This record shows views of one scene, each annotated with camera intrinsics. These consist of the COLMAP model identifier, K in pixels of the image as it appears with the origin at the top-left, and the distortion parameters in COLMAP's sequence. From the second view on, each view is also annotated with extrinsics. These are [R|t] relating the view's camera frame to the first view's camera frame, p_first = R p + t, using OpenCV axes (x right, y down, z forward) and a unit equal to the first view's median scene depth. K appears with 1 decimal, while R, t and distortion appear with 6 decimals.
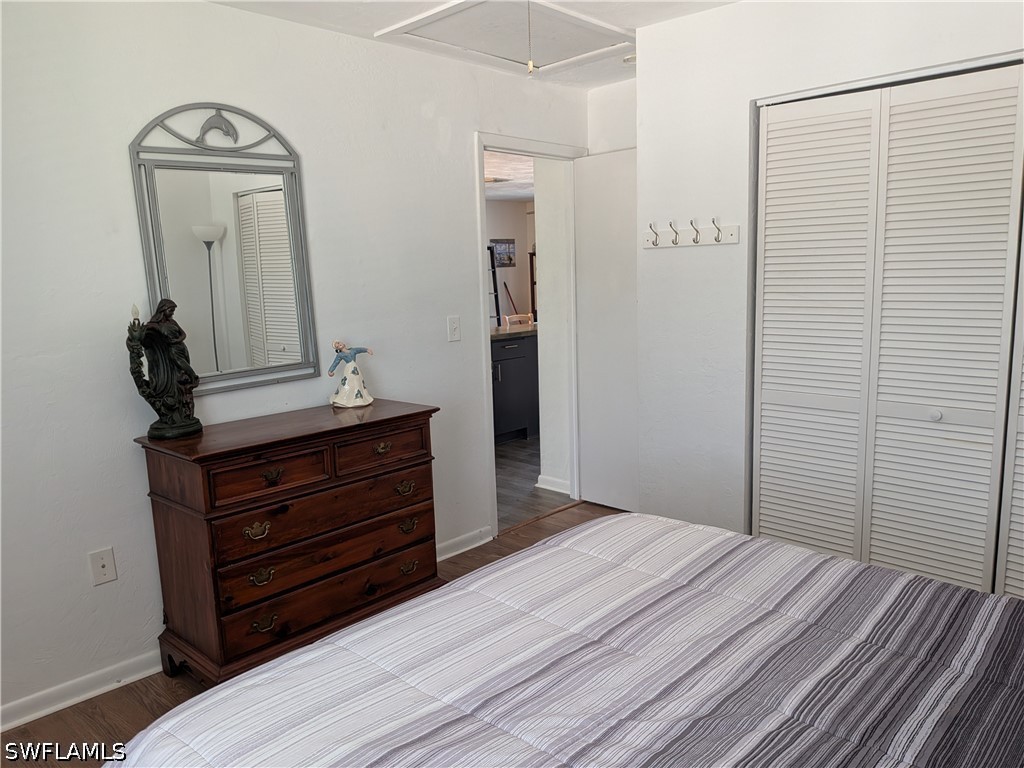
lens RADIAL K [[739.9, 0, 518.4], [0, 739.9, 384.5], [0, 0, 1]] dist [0.089886, -0.155625]
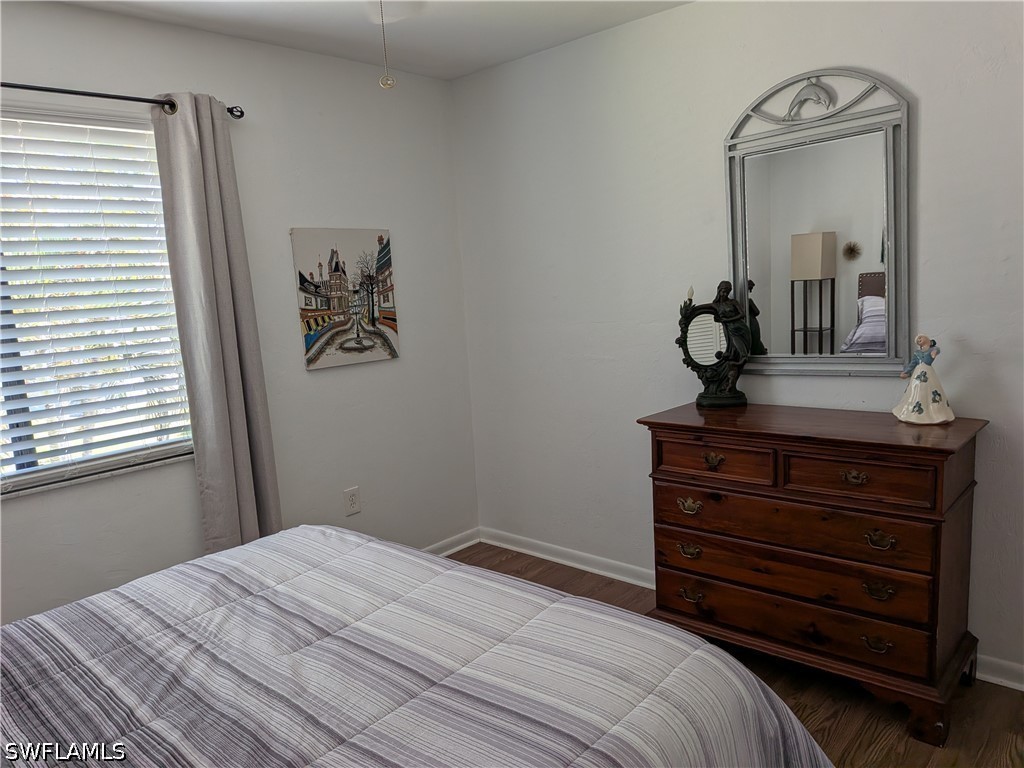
lens RADIAL K [[739.9, 0, 518.4], [0, 739.9, 384.5], [0, 0, 1]] dist [0.089886, -0.155625]
pose [[0.022241, 0.166789, -0.985742, 0.623688], [-0.089956, 0.982320, 0.164180, -0.117641], [0.995697, 0.085022, 0.036852, 0.674664]]
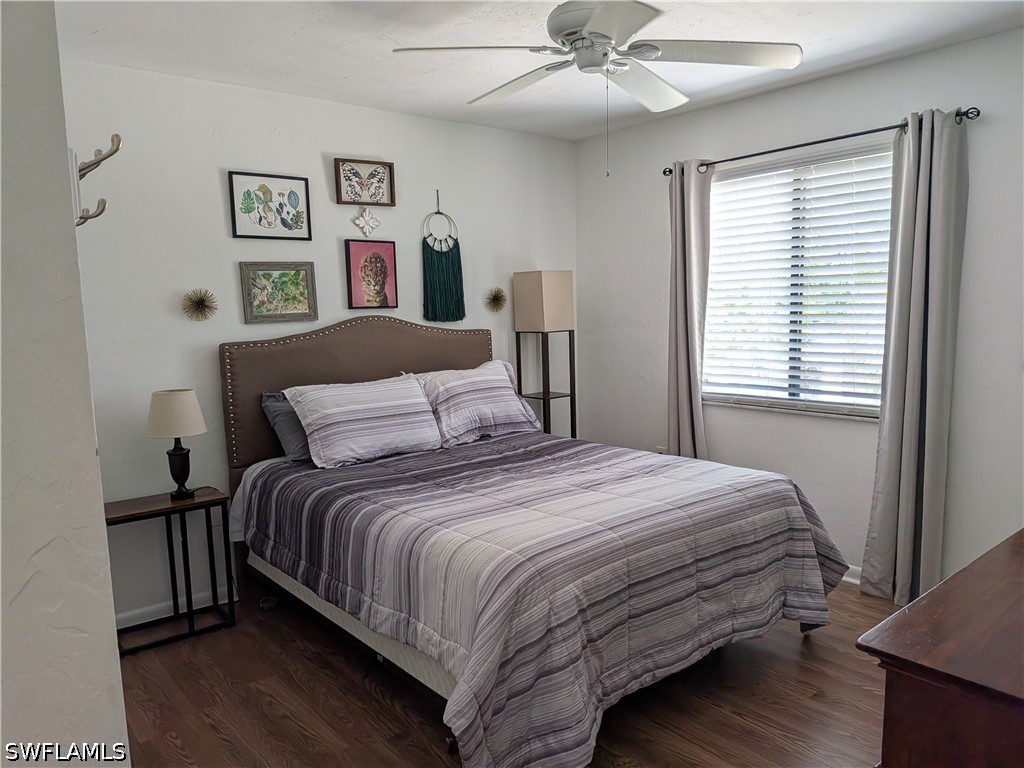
lens RADIAL K [[739.9, 0, 518.4], [0, 739.9, 384.5], [0, 0, 1]] dist [0.089886, -0.155625]
pose [[-0.990703, 0.037678, 0.130719, 0.008819], [0.070651, 0.963637, 0.257704, -0.237012], [-0.116256, 0.264544, -0.957341, 1.562689]]
